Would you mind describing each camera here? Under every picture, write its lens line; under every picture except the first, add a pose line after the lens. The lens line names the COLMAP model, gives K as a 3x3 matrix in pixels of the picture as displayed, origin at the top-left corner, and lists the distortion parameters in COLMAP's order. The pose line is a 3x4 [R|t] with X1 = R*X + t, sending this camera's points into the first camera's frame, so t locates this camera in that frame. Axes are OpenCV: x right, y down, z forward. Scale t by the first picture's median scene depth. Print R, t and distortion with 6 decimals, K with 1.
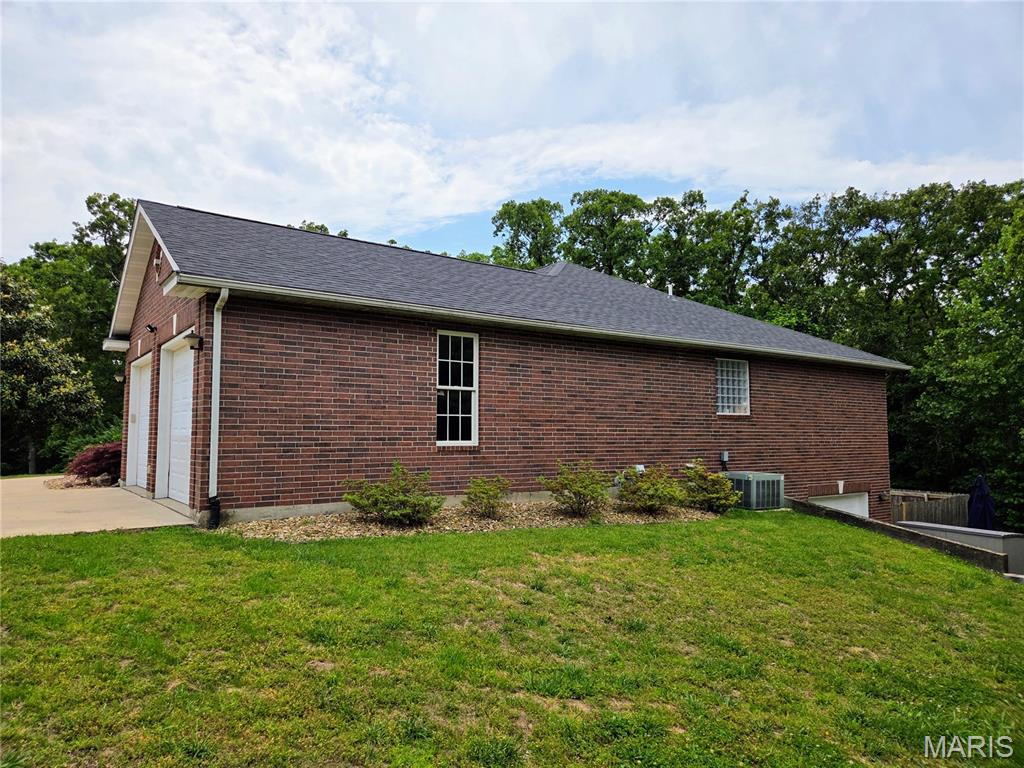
lens RADIAL K [[684.6, 0, 521.4], [0, 684.6, 394.6], [0, 0, 1]] dist [0.074722, -0.065650]
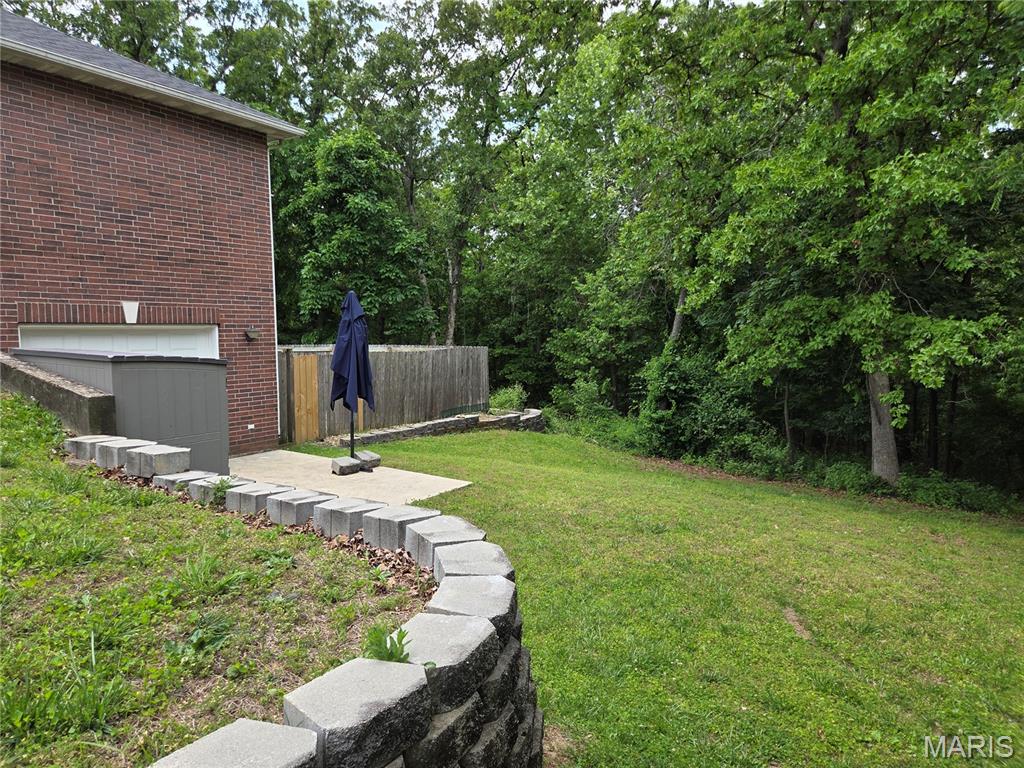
lens RADIAL K [[684.6, 0, 521.4], [0, 684.6, 394.6], [0, 0, 1]] dist [0.074722, -0.065650]
pose [[0.934926, -0.037471, 0.352860, 0.549802], [-0.017021, 0.988529, 0.150072, 0.106719], [-0.354435, -0.146312, 0.923563, 0.329766]]
